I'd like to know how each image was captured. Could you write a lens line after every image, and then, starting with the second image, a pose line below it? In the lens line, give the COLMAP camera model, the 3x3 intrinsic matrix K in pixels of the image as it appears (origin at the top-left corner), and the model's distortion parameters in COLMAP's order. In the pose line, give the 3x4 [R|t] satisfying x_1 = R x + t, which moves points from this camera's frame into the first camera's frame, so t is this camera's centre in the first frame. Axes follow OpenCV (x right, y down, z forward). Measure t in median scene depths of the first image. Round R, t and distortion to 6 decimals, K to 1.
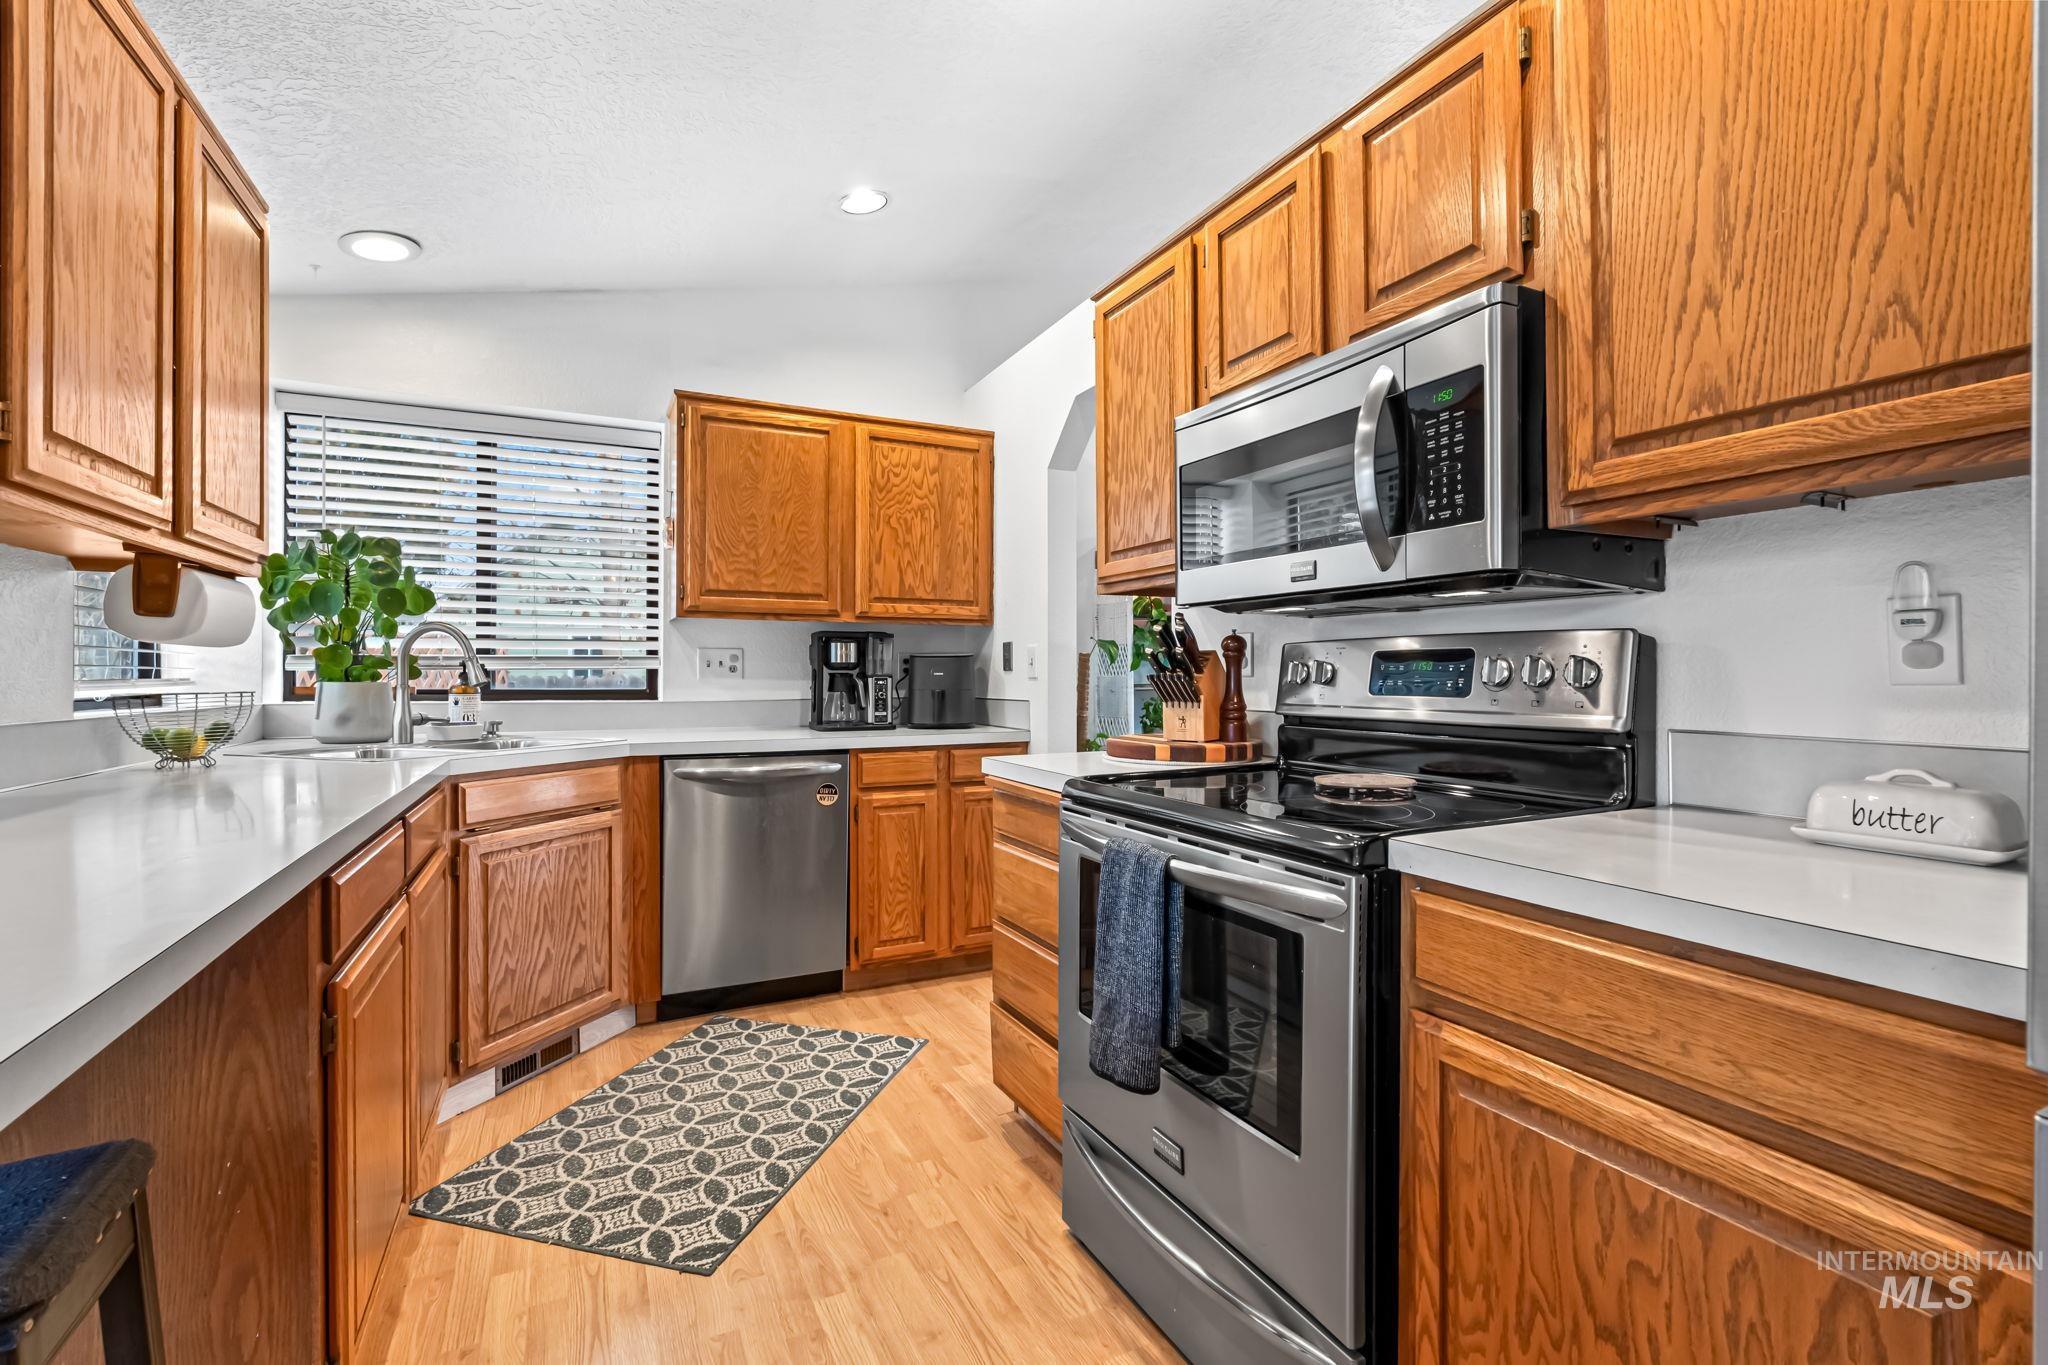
lens RADIAL K [[899.2, 0, 1024.7], [0, 899.2, 675.2], [0, 0, 1]] dist [0.000930, 0.000332]
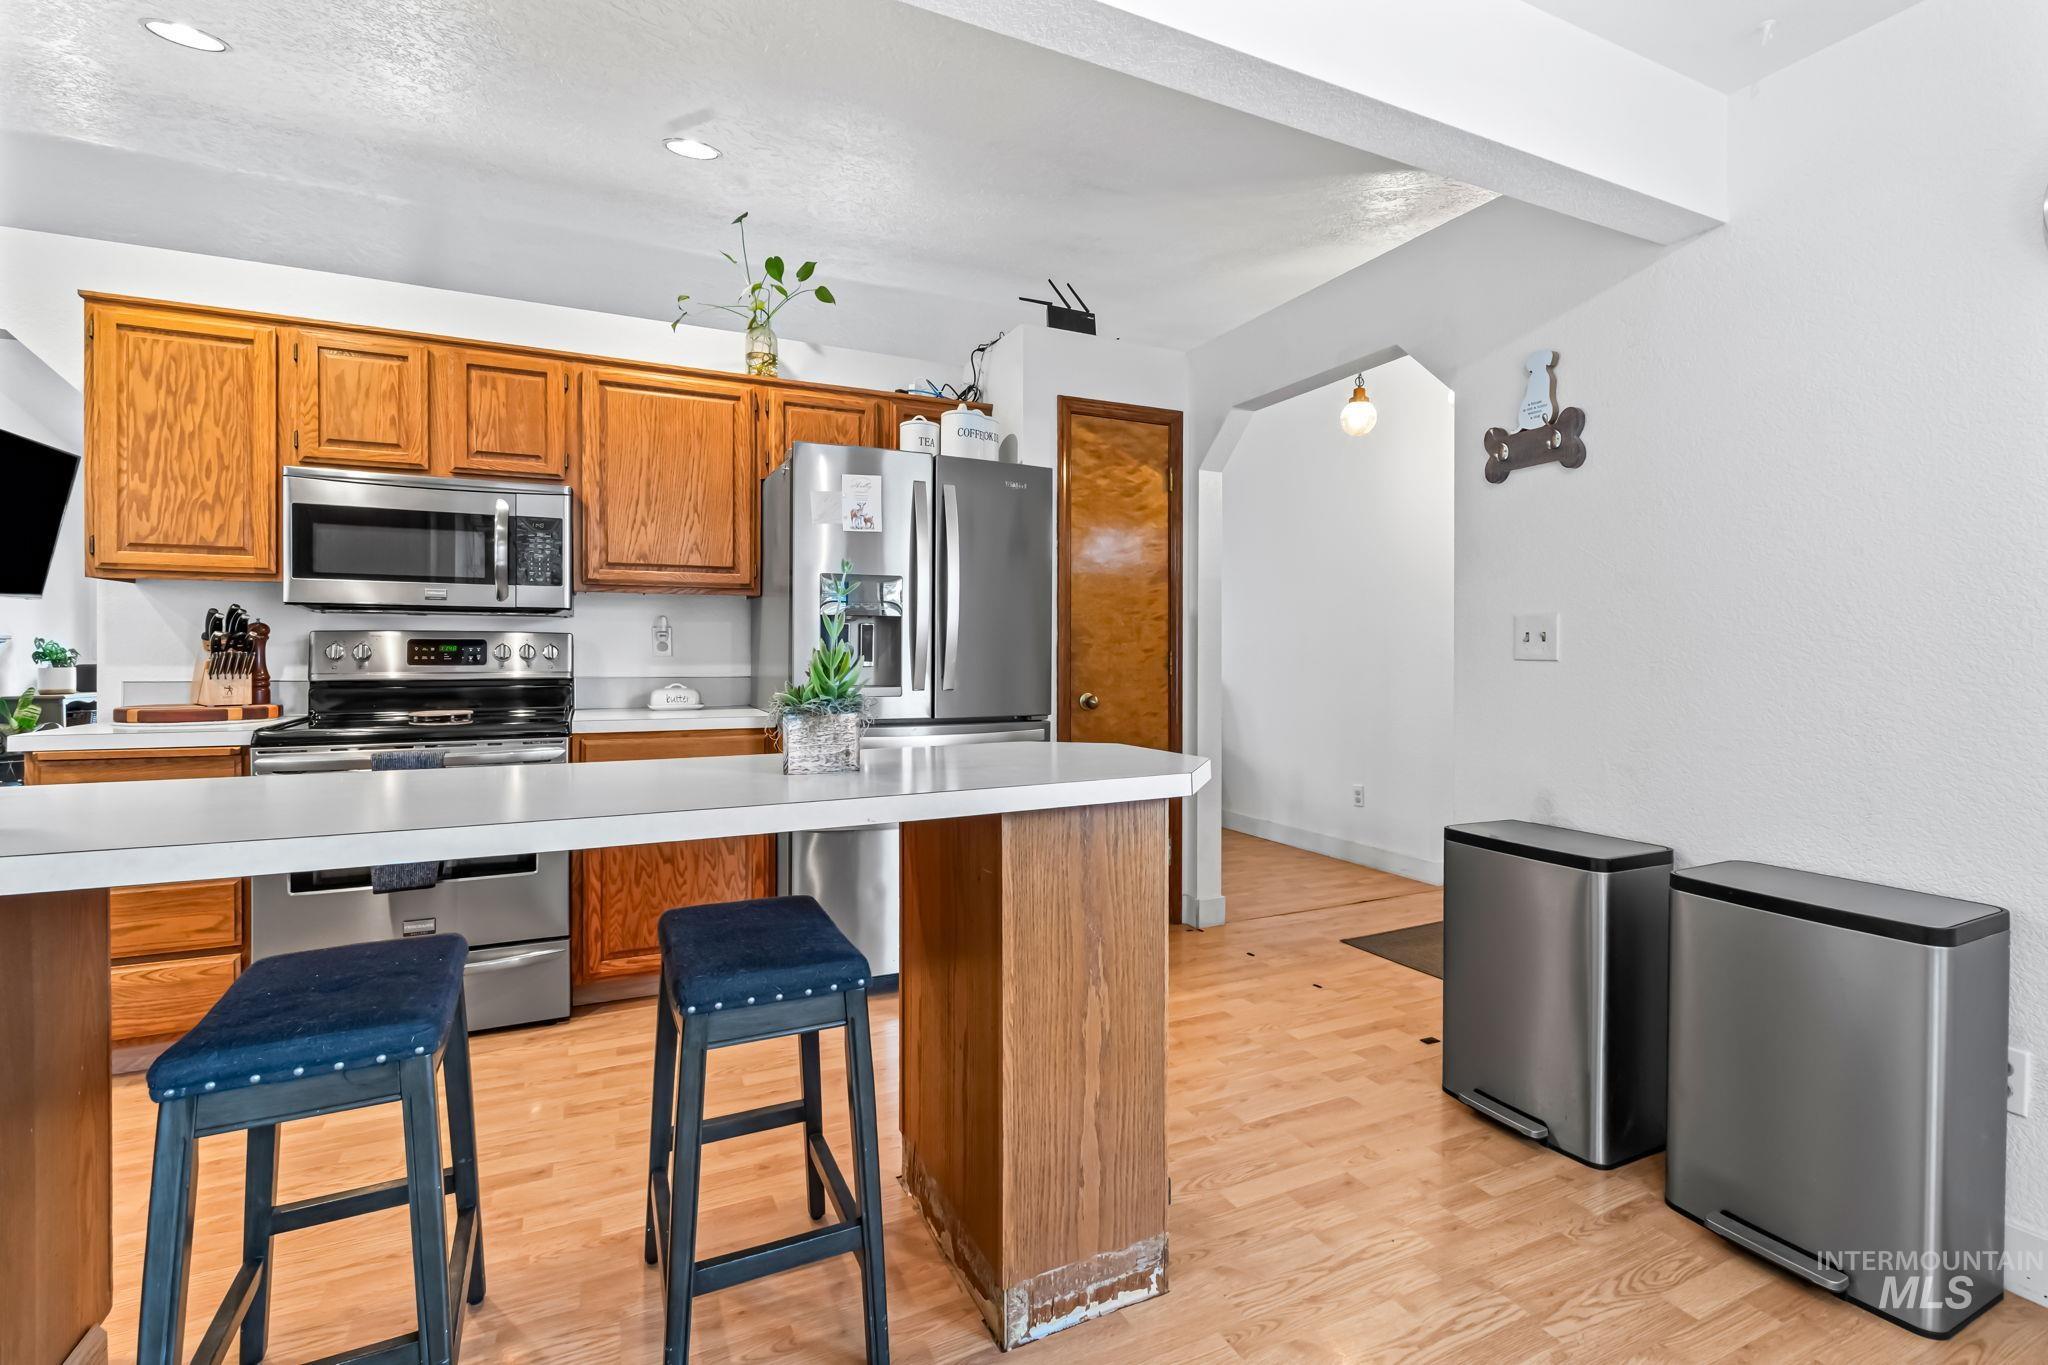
lens RADIAL K [[910.7, 0, 1019.1], [0, 910.7, 658.0], [0, 0, 1]] dist [0.000631, 0.000050]
pose [[0.017033, -0.007070, 0.999830, -1.913336], [-0.001844, 0.999973, 0.007103, -0.007546], [-0.999853, -0.001965, 0.017020, -0.224676]]
